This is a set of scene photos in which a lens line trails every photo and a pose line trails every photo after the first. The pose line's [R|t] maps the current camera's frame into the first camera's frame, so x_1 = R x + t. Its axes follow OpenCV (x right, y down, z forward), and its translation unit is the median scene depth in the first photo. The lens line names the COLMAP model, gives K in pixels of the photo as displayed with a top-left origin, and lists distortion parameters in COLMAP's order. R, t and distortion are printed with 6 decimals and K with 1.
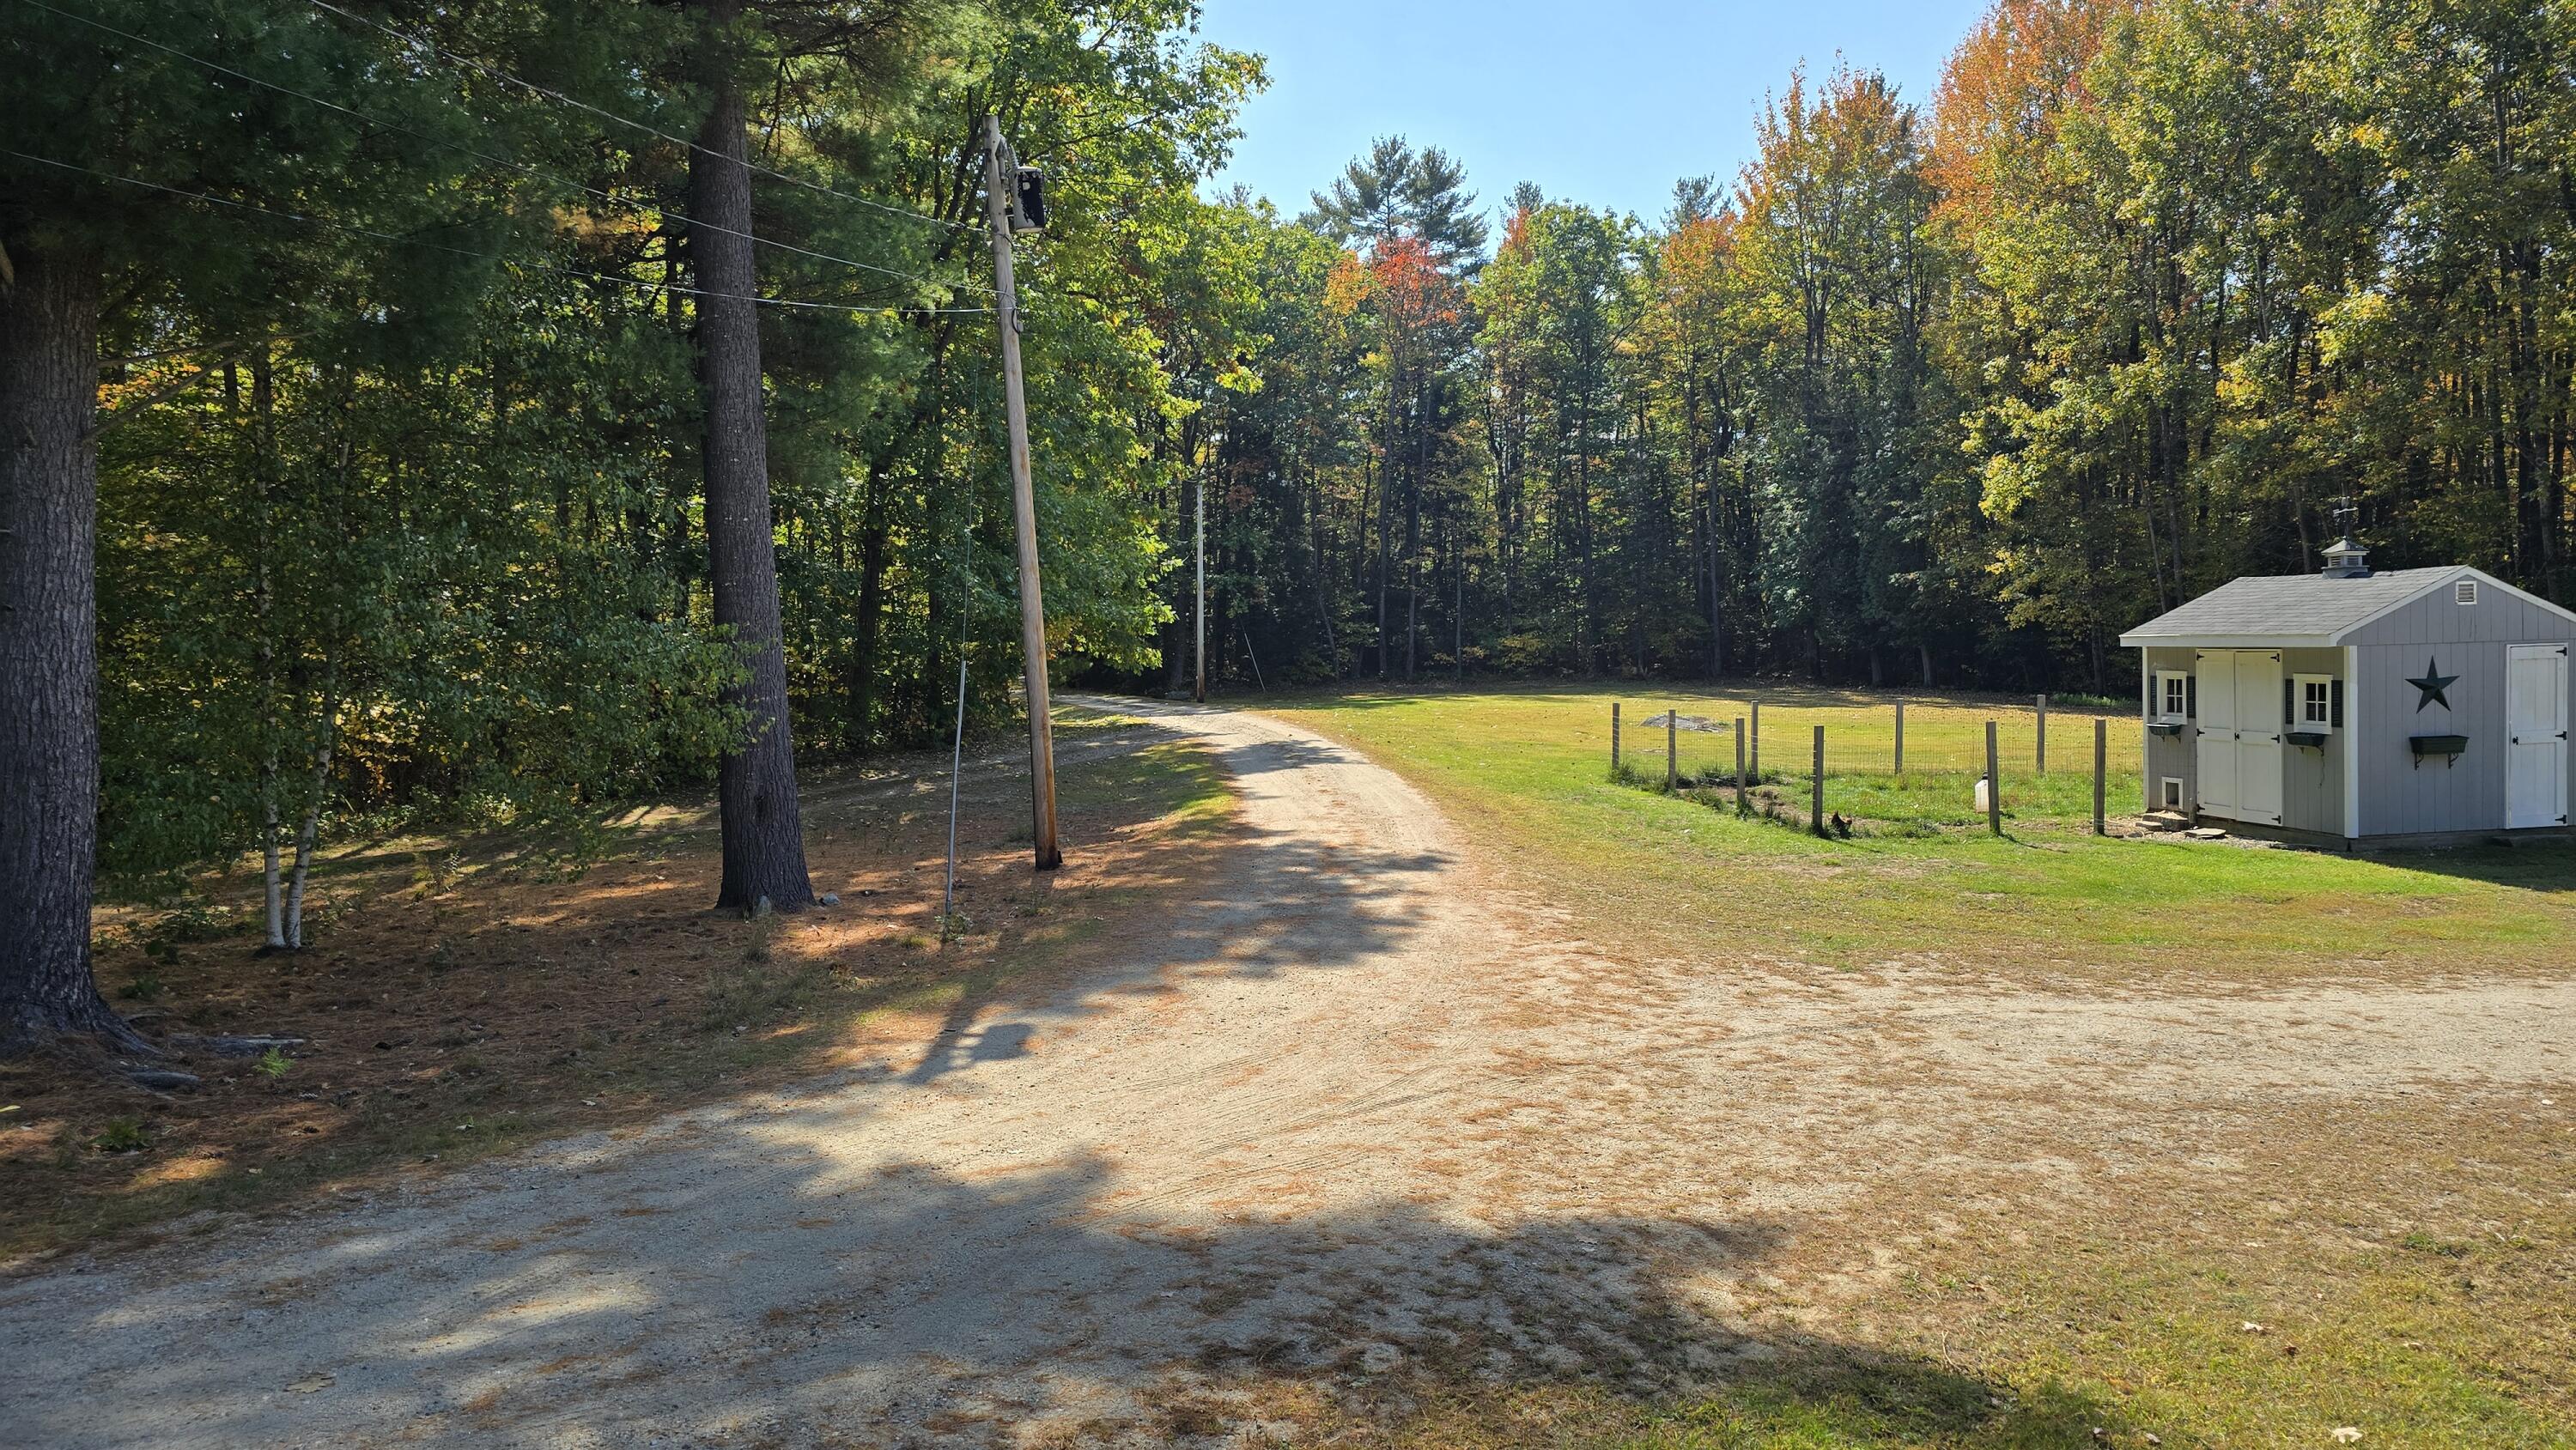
lens RADIAL K [[1726.2, 0, 1288.5], [0, 1726.2, 726.3], [0, 0, 1]] dist [0.038118, -0.037303]
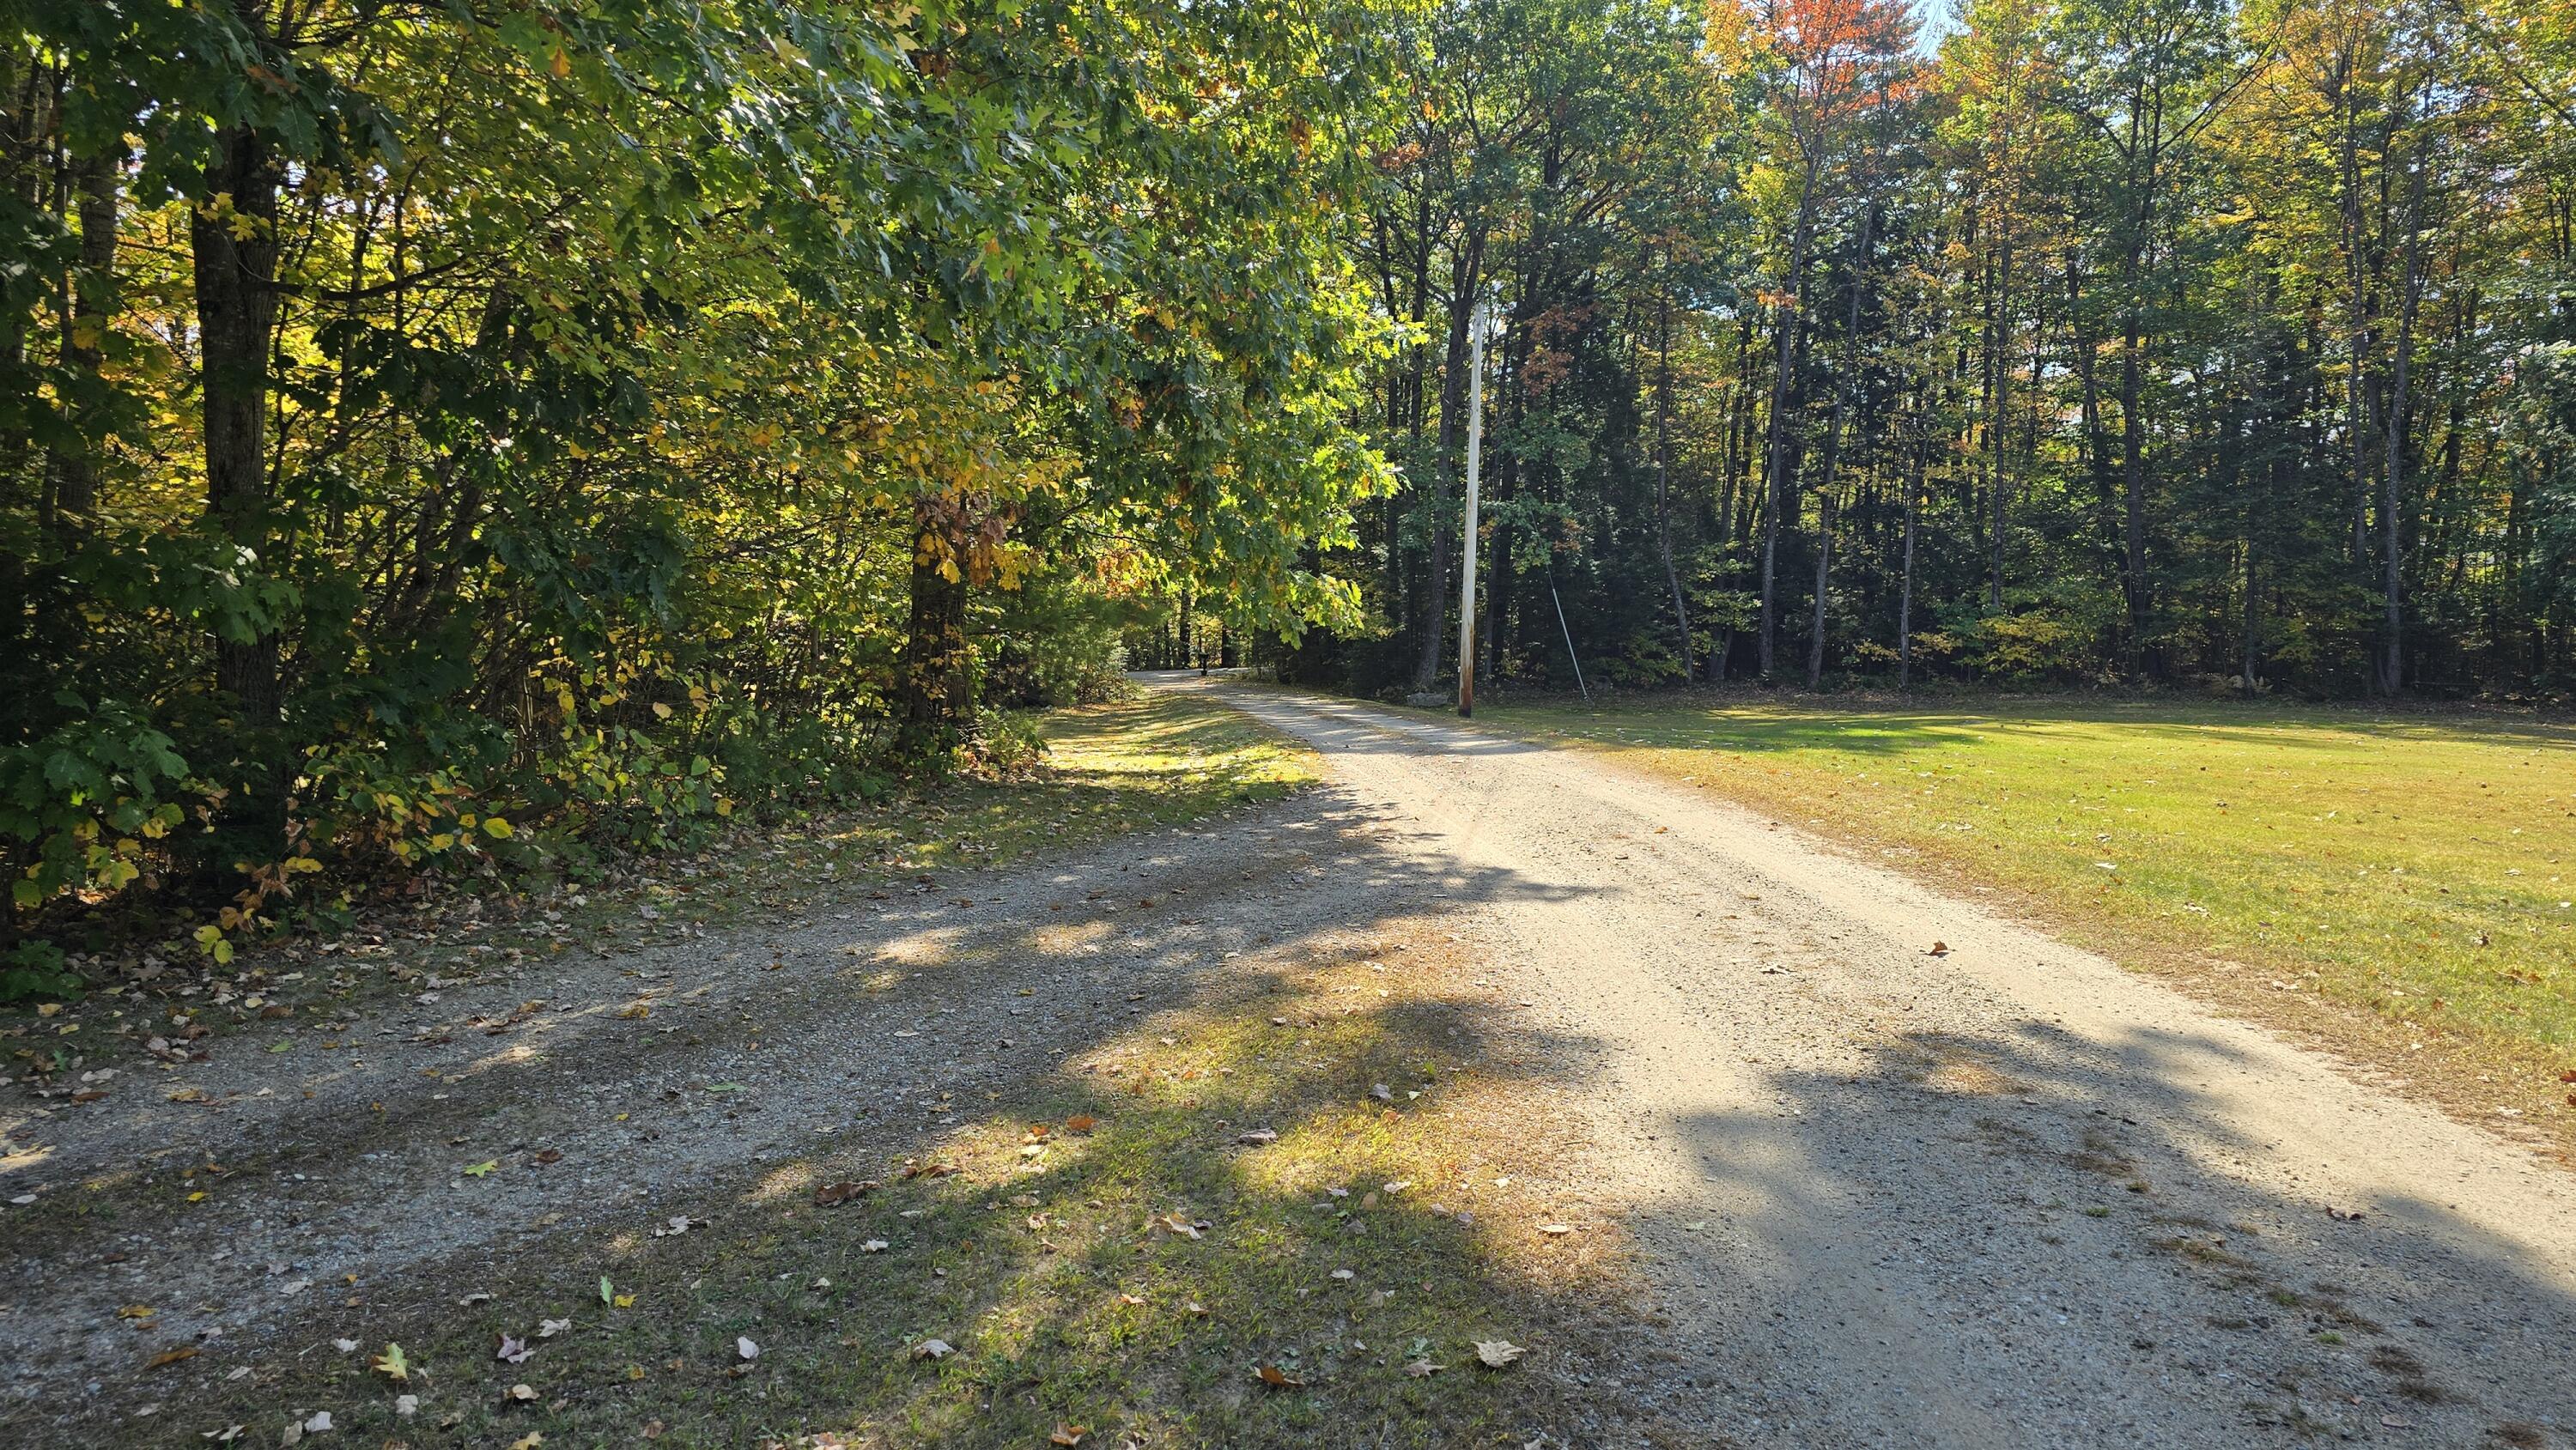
lens RADIAL K [[1726.2, 0, 1280.3], [0, 1726.2, 732.9], [0, 0, 1]] dist [0.038118, -0.037303]
pose [[0.987299, 0.036182, -0.154696, -0.020076], [-0.035404, 0.999343, 0.007785, -0.008951], [0.154876, -0.002209, 0.987932, 0.380970]]
